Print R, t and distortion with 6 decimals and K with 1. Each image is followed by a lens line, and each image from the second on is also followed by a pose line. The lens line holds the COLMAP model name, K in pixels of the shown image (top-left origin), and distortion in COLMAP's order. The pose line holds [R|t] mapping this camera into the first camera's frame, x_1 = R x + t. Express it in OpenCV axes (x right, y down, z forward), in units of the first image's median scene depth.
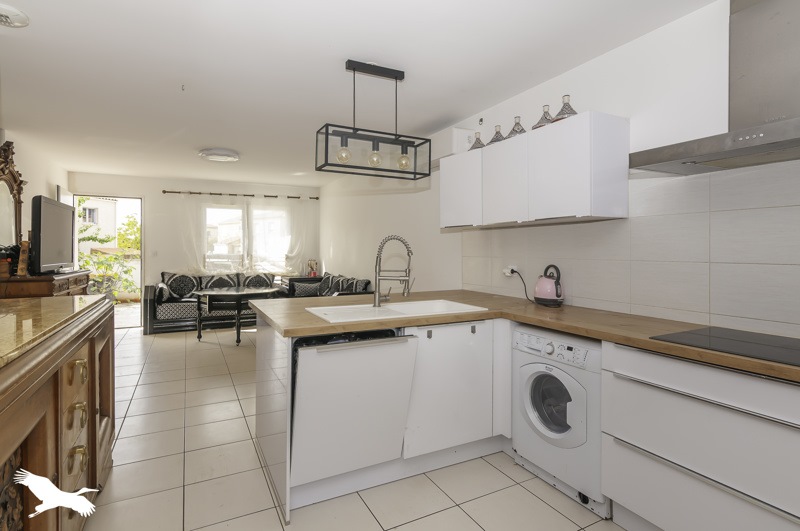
lens RADIAL K [[400.7, 0, 397.6], [0, 400.7, 250.1], [0, 0, 1]] dist [-0.000003, -0.000003]
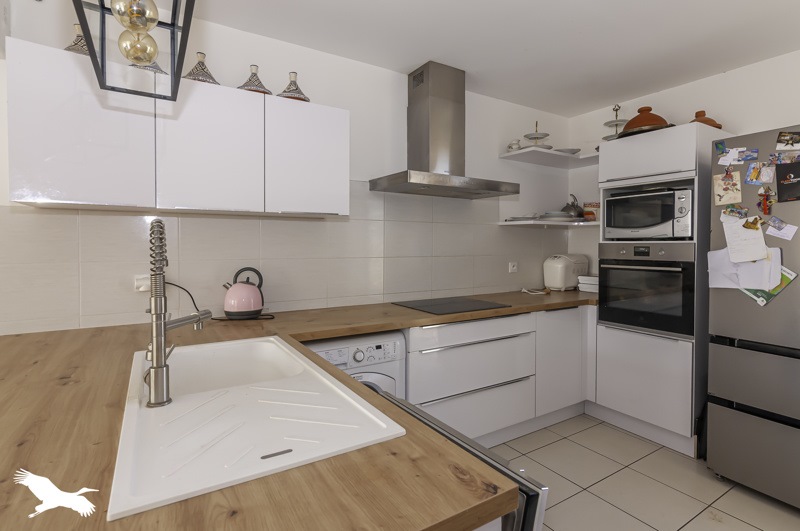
lens RADIAL K [[400.7, 0, 397.6], [0, 400.7, 250.1], [0, 0, 1]] dist [-0.000003, -0.000003]
pose [[-0.074066, -0.014547, 0.997147, -0.445165], [0.001553, 0.999891, 0.014702, -0.009401], [-0.997252, 0.002637, -0.074035, 0.798581]]
